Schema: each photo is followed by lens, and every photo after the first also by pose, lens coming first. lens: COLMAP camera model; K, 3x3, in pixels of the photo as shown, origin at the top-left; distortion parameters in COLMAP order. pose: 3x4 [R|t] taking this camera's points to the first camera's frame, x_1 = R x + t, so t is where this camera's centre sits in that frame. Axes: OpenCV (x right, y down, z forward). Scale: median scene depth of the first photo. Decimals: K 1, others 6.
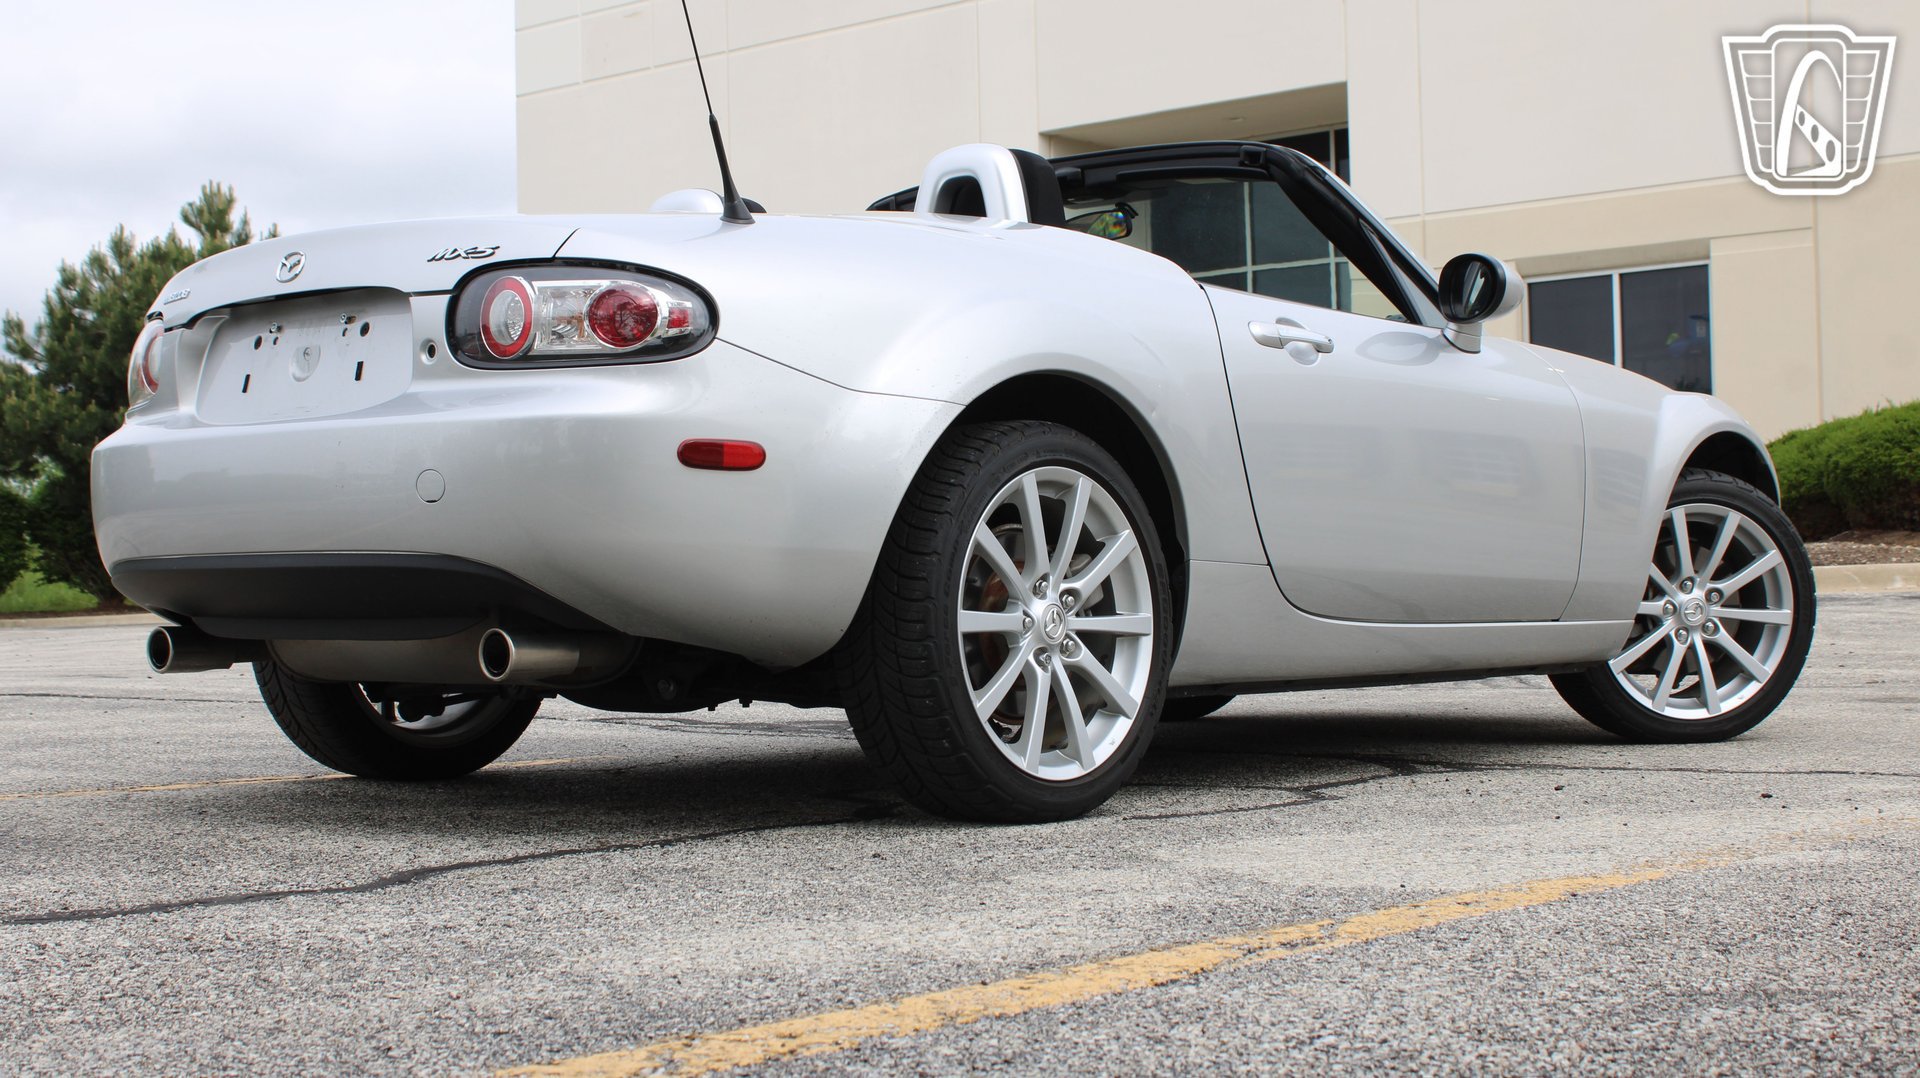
lens RADIAL K [[2309.7, 0, 960.0], [0, 2309.7, 539.0], [0, 0, 1]] dist [-0.013530, 0.015772]
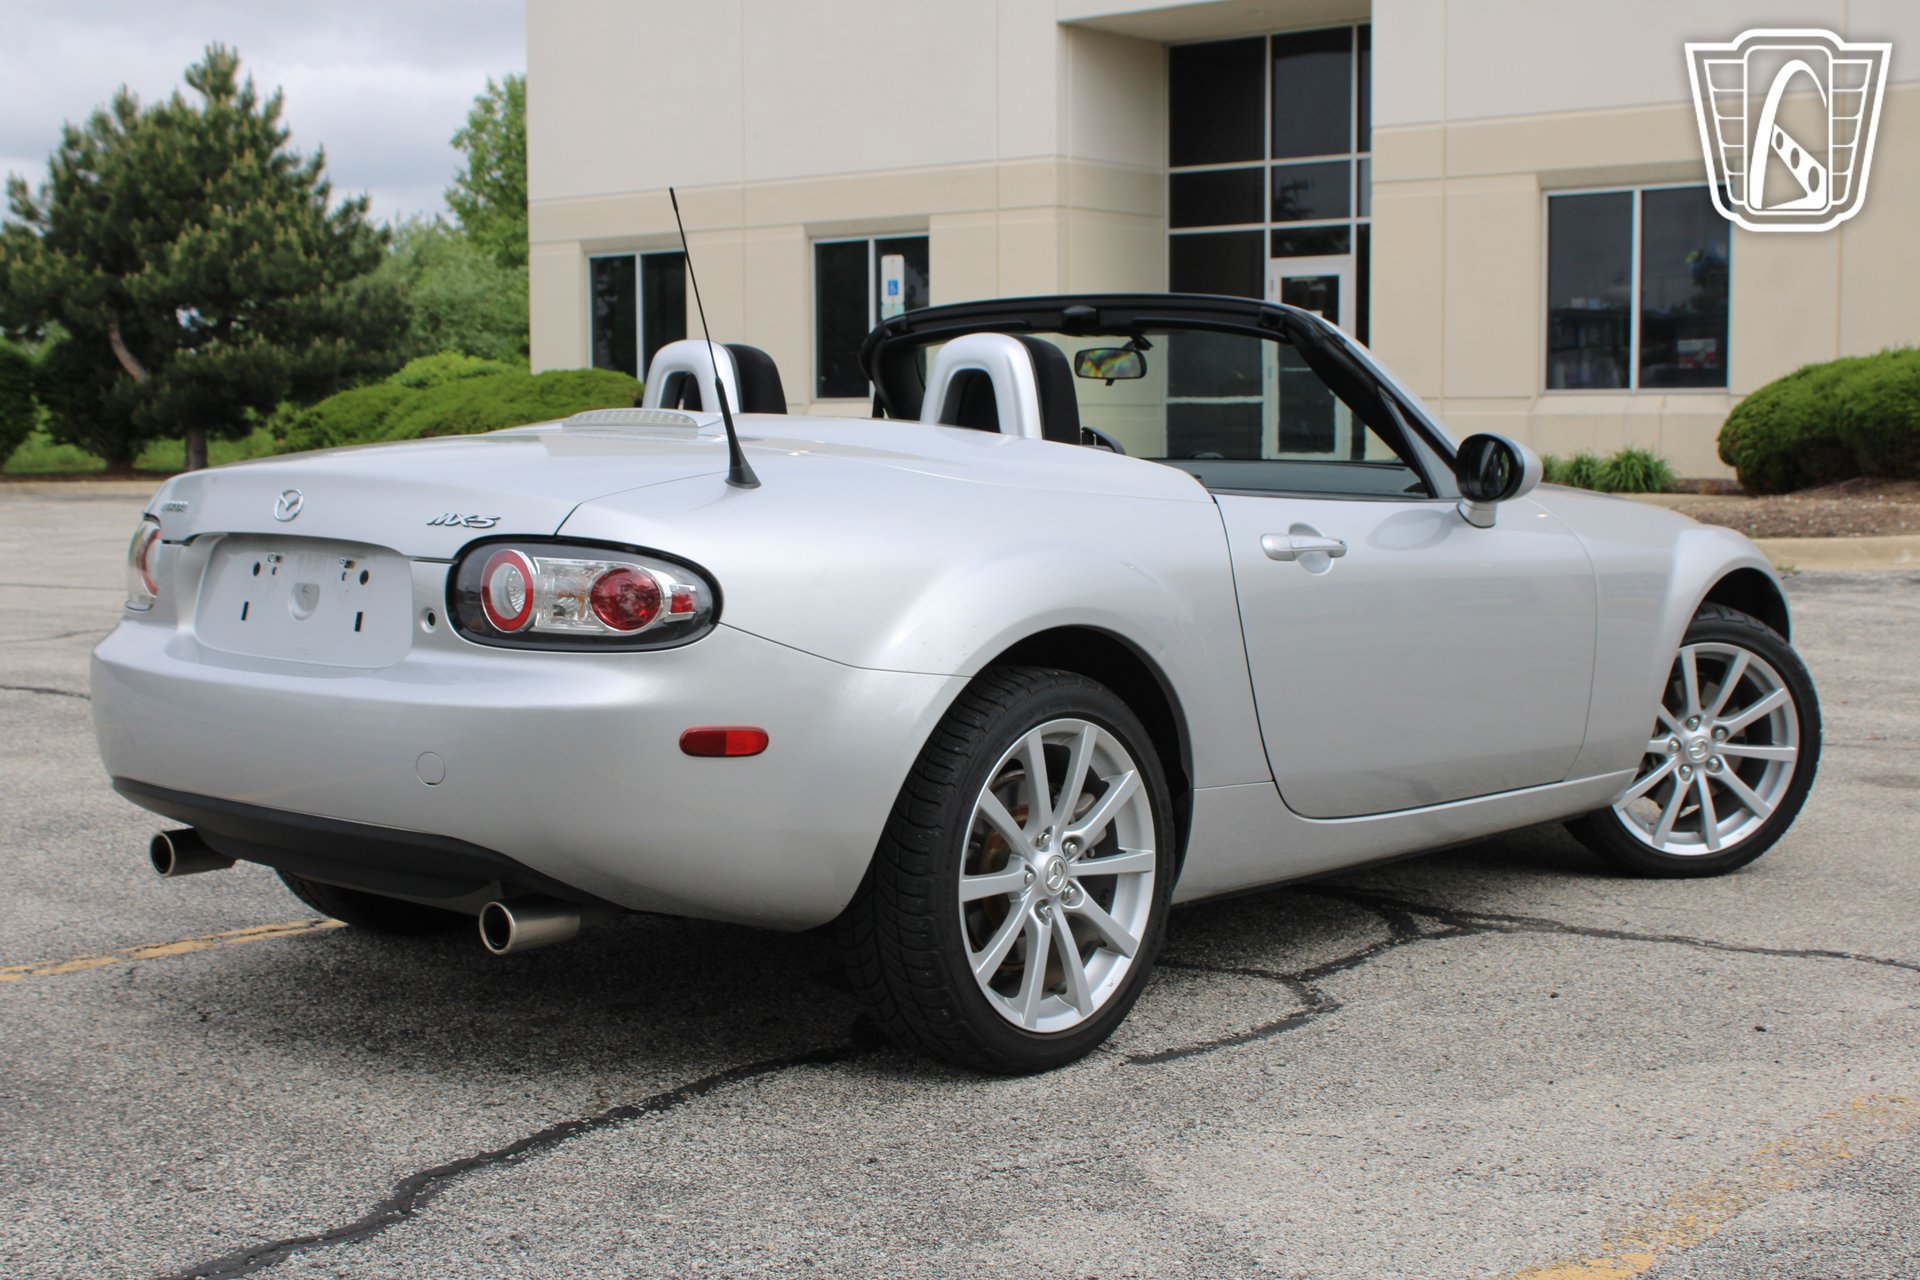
lens RADIAL K [[2303.1, 0, 960.0], [0, 2303.1, 640.0], [0, 0, 1]] dist [-0.008339, -0.019430]
pose [[0.999799, 0.019975, -0.001783, -0.000912], [-0.019714, 0.995247, 0.095365, -0.154252], [0.003679, -0.095311, 0.995441, 0.017970]]
